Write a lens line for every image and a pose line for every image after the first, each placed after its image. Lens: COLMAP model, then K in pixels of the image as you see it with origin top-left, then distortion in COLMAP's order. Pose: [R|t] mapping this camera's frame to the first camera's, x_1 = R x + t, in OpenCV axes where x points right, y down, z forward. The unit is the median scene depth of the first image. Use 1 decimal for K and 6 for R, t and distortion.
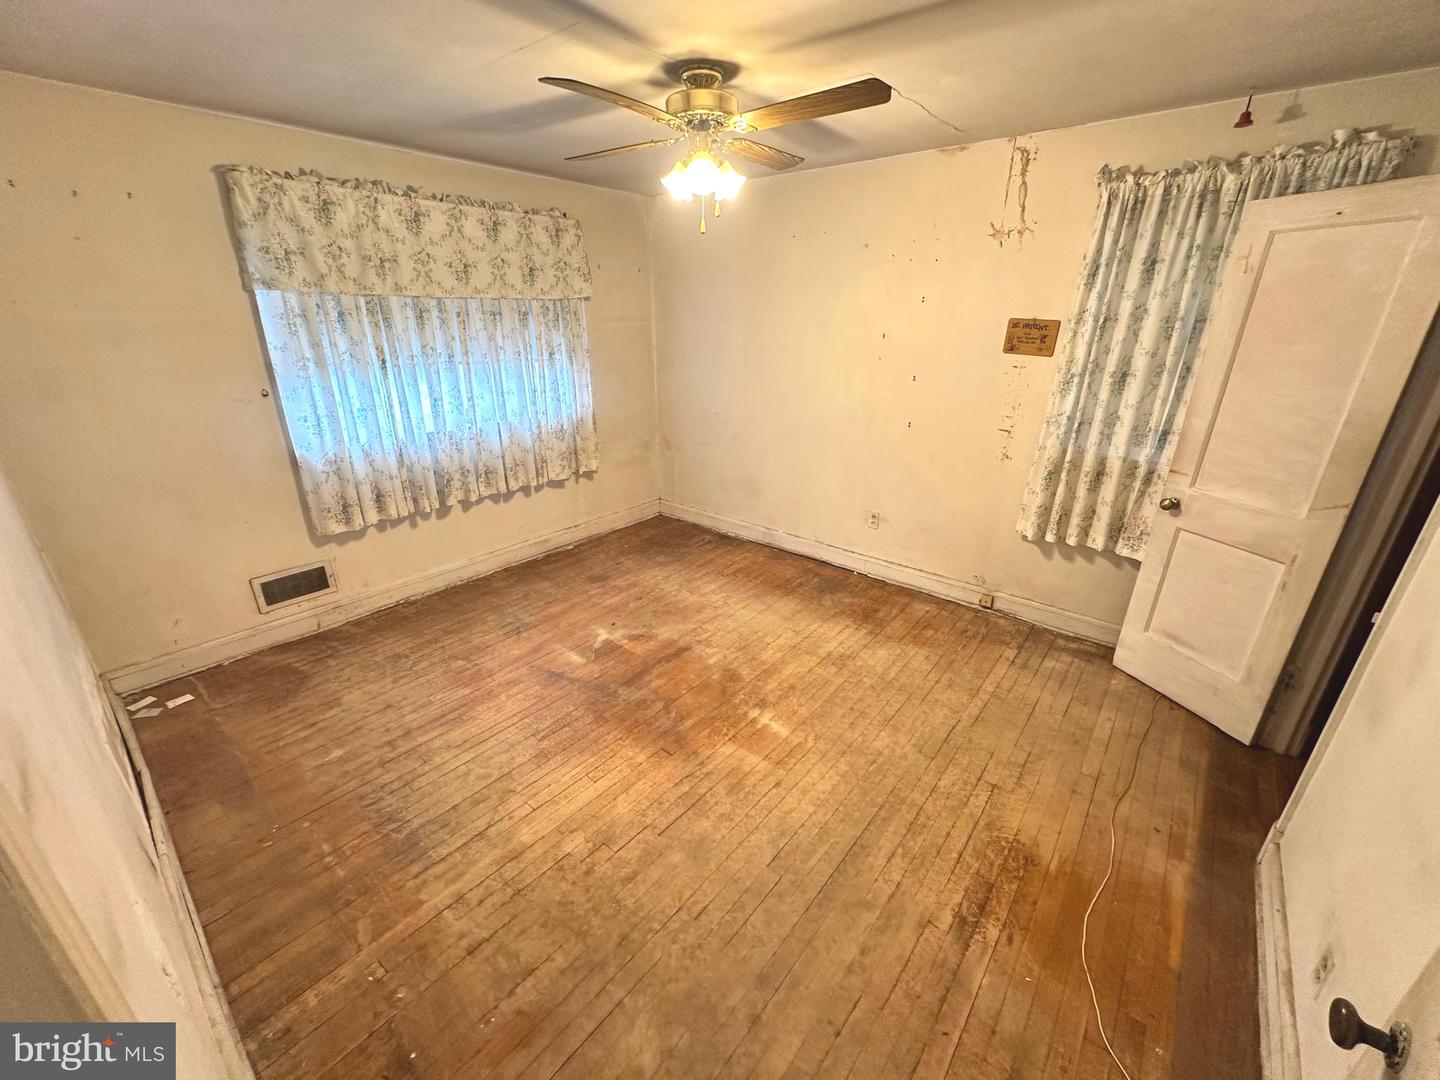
lens RADIAL K [[576.6, 0, 716.9], [0, 576.6, 541.2], [0, 0, 1]] dist [0.000876, 0.000066]
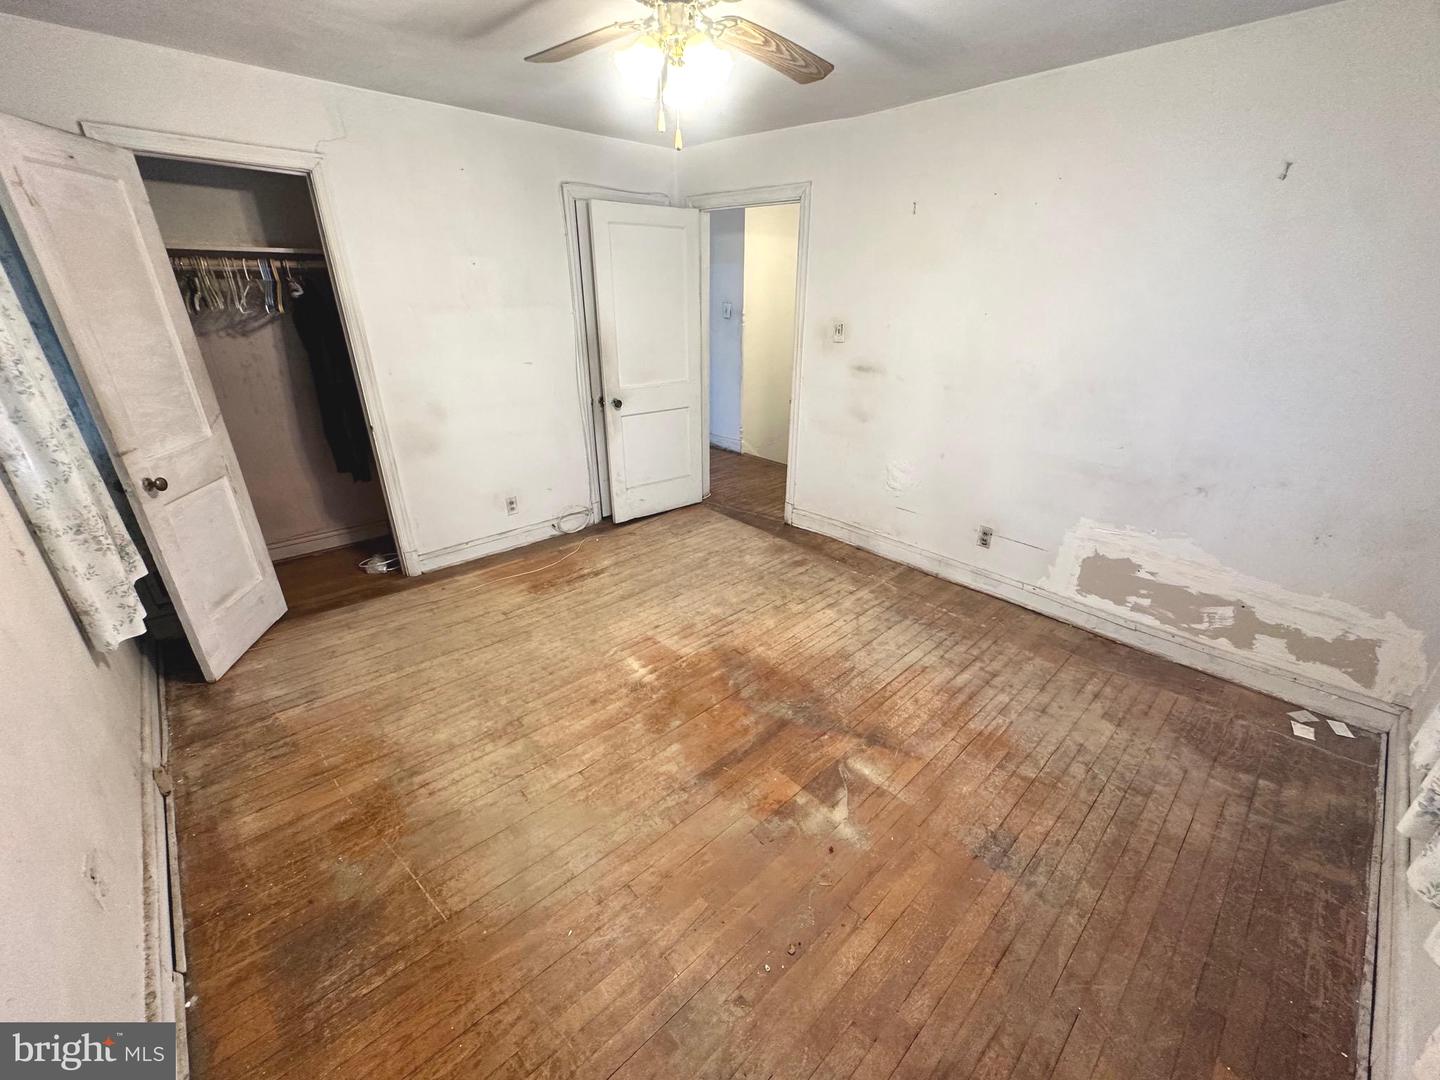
lens RADIAL K [[576.6, 0, 717.5], [0, 576.6, 538.4], [0, 0, 1]] dist [0.000876, 0.000066]
pose [[-0.991377, -0.059392, 0.116806, -0.149459], [0.041220, 0.704793, 0.708215, -0.556882], [-0.124386, 0.706923, -0.696267, 1.476653]]
